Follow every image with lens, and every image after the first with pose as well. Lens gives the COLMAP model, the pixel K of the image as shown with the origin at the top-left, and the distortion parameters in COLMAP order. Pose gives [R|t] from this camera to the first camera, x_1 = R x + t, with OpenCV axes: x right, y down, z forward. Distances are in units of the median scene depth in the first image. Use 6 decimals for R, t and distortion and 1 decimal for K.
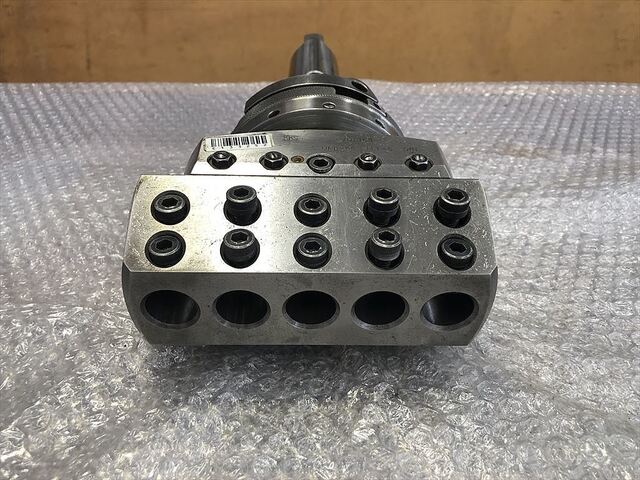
lens RADIAL K [[531.9, 0, 320.0], [0, 531.9, 240.0], [0, 0, 1]] dist [0.000270, 0.001104]
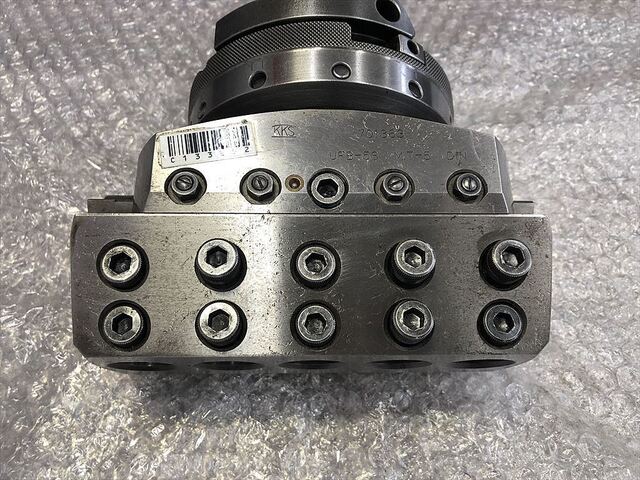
lens RADIAL K [[531.9, 0, 320.0], [0, 531.9, 240.0], [0, 0, 1]] dist [0.000270, 0.001104]
pose [[0.999966, 0.008155, 0.001450, -0.009046], [-0.007820, 0.871719, 0.489943, -0.427892], [0.002732, -0.489938, 0.871753, 0.354660]]
